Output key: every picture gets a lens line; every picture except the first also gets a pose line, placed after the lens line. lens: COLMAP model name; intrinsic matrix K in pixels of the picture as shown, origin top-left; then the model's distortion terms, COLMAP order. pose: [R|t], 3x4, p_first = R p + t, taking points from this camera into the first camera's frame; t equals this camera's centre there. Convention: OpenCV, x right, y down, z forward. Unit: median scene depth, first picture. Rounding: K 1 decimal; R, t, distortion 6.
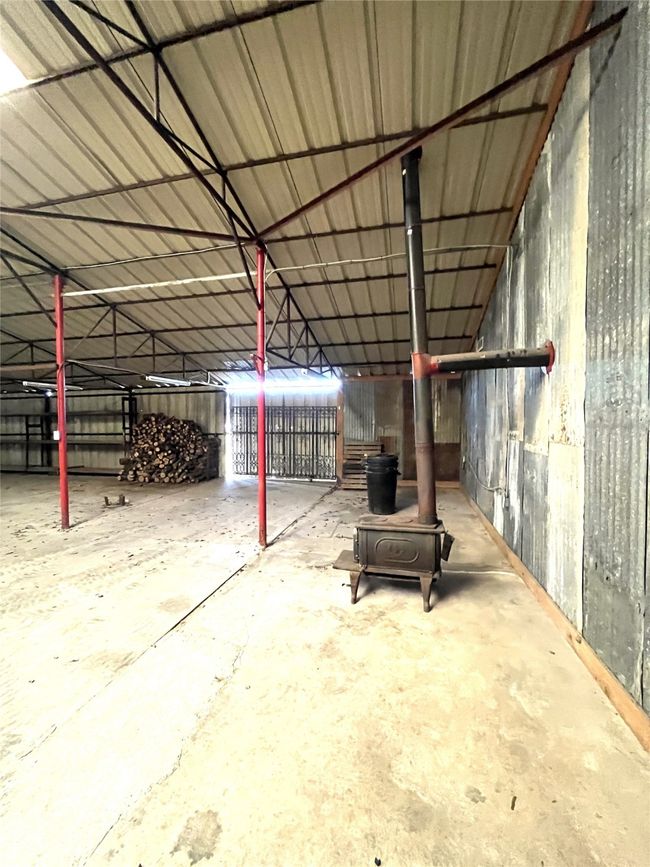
lens RADIAL K [[352.4, 0, 331.4], [0, 352.4, 432.4], [0, 0, 1]] dist [-0.007615, -0.000220]
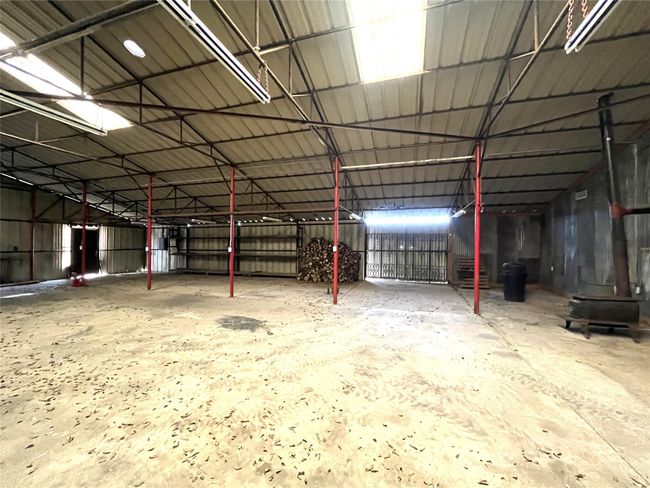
lens RADIAL K [[264.7, 0, 328.9], [0, 264.7, 244.6], [0, 0, 1]] dist [-0.007086, 0.000742]
pose [[0.997665, 0.009614, -0.067620, -0.387715], [-0.011884, 0.999376, -0.033248, 0.016357], [0.067258, 0.033974, 0.997157, -0.157946]]
